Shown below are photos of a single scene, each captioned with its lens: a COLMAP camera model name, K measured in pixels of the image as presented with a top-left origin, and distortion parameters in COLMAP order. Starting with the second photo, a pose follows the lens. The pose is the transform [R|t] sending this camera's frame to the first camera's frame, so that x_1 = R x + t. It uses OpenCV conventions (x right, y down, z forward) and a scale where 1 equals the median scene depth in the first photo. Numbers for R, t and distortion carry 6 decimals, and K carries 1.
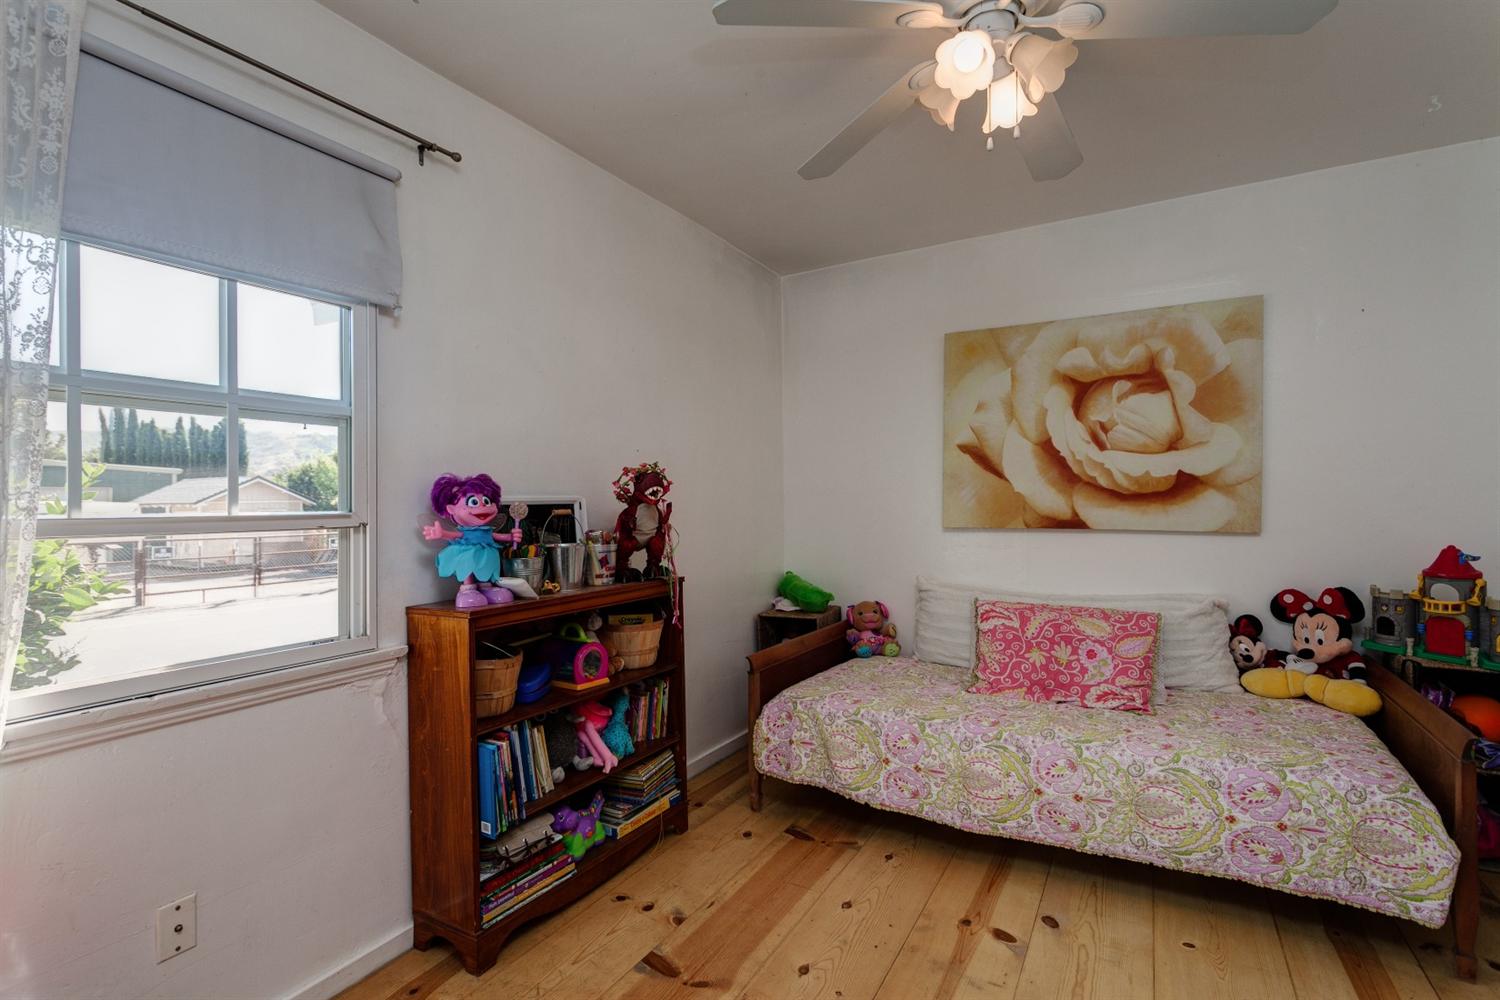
lens RADIAL K [[725.3, 0, 763.2], [0, 725.3, 497.8], [0, 0, 1]] dist [0.000137, 0.002055]
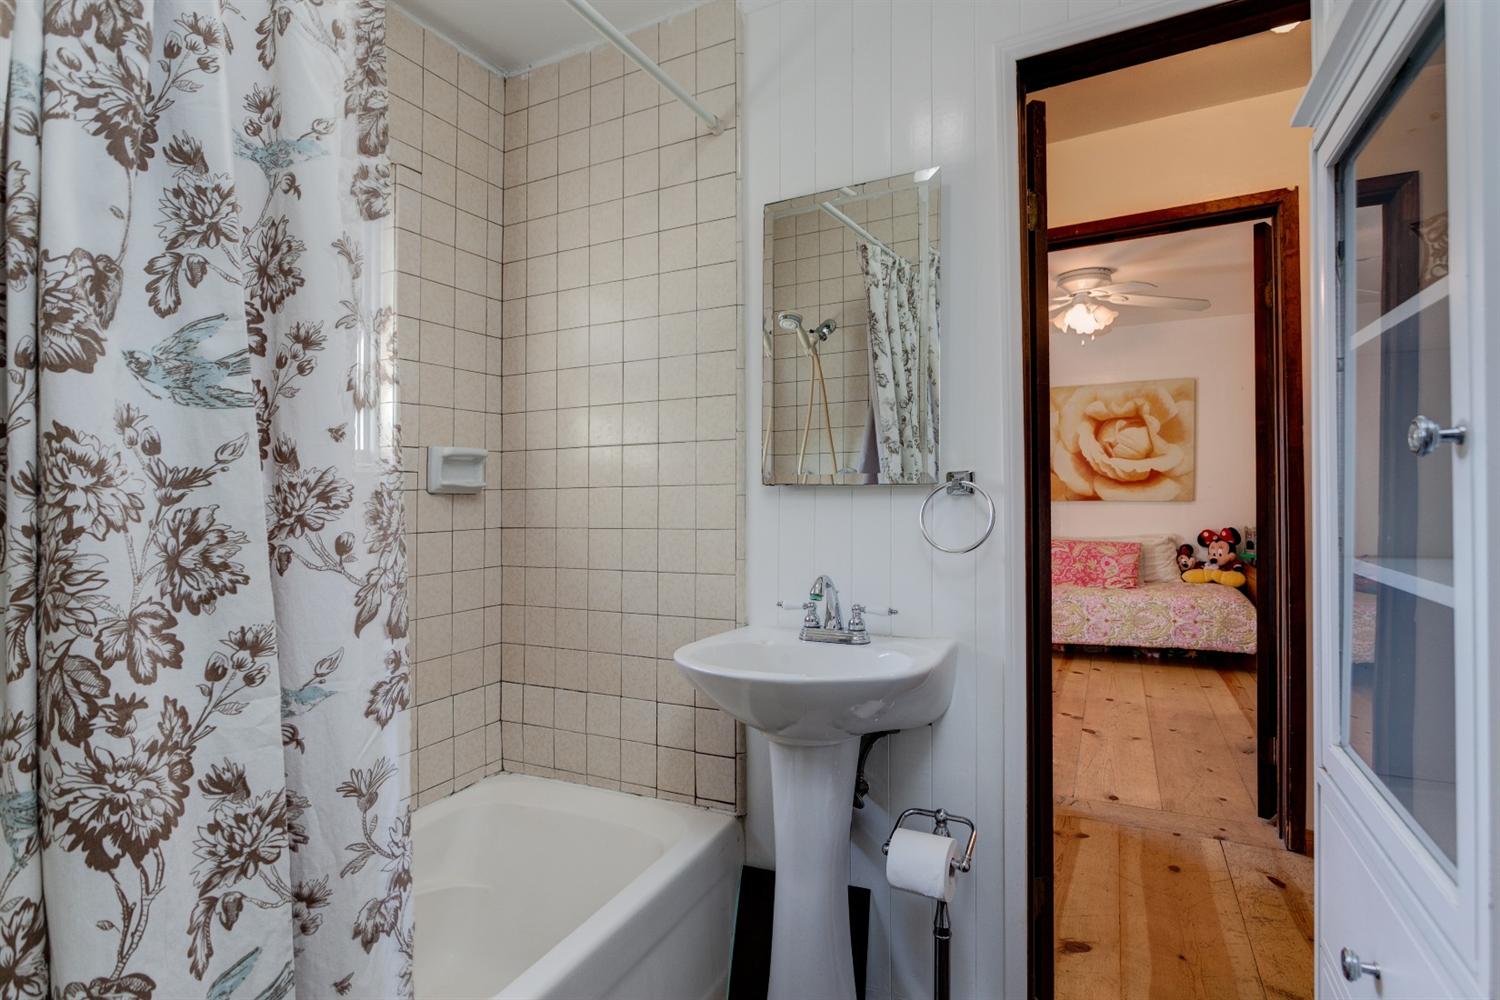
lens RADIAL K [[753.4, 0, 737.5], [0, 753.4, 497.2], [0, 0, 1]] dist [-0.011190, 0.002869]
pose [[0.999618, -0.001247, 0.027610, -0.586959], [0.001004, 0.999961, 0.008817, 0.018698], [-0.027619, -0.008786, 0.999580, -0.973455]]
